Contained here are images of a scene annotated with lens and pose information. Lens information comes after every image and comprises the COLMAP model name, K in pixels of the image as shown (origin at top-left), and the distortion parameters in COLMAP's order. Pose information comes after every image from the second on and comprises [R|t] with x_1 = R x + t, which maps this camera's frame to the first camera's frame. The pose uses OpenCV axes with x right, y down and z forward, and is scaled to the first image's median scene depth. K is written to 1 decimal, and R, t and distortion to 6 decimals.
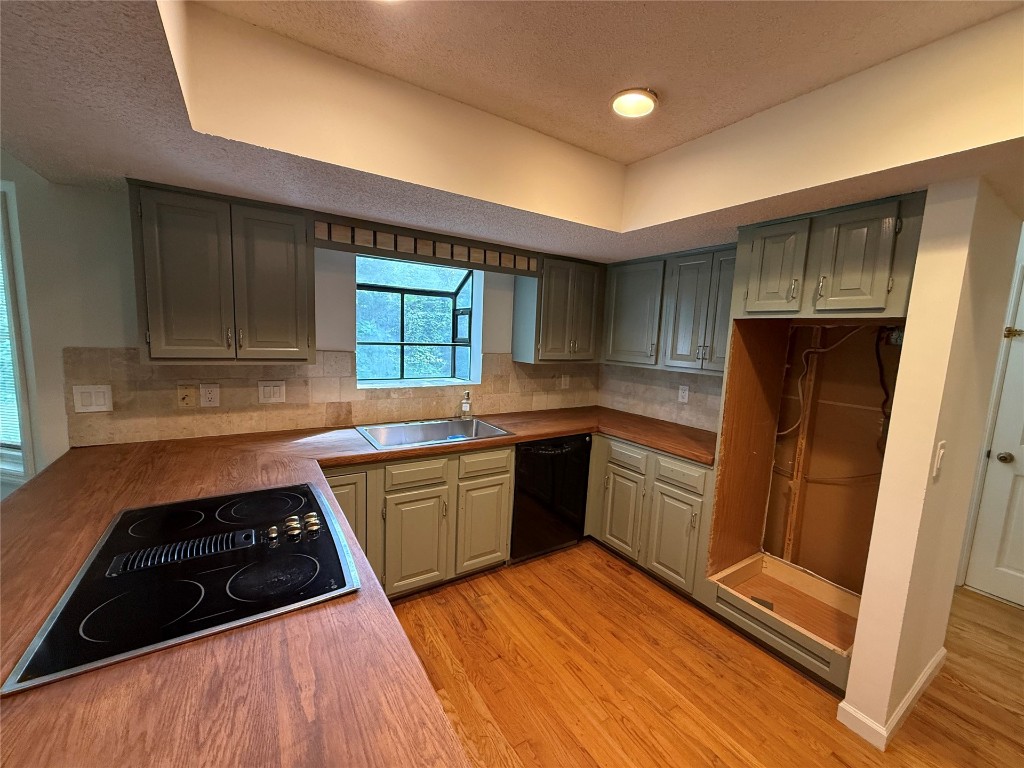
lens RADIAL K [[405.8, 0, 513.6], [0, 405.8, 381.9], [0, 0, 1]] dist [0.000753, -0.000223]
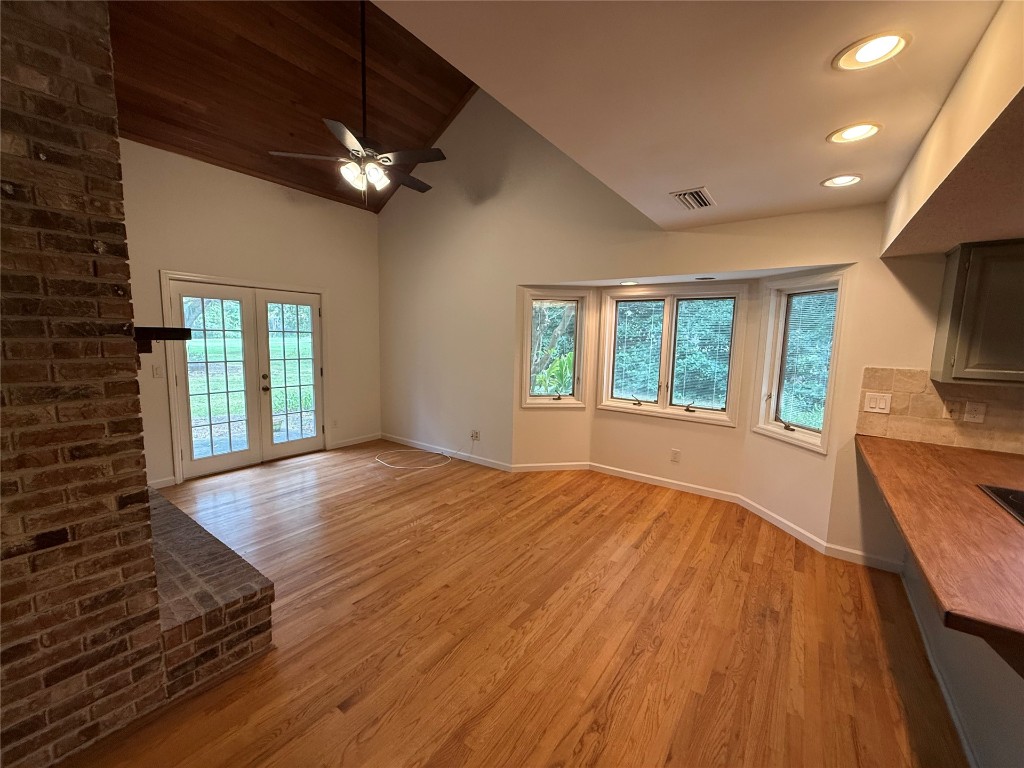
lens RADIAL K [[401.5, 0, 512.0], [0, 401.5, 384.0], [0, 0, 1]] dist [0.000548, 0.000032]
pose [[0.352988, 0.074059, -0.932692, -0.135132], [-0.120077, 0.992205, 0.033340, 0.061945], [0.927891, 0.100227, 0.359129, -0.532224]]
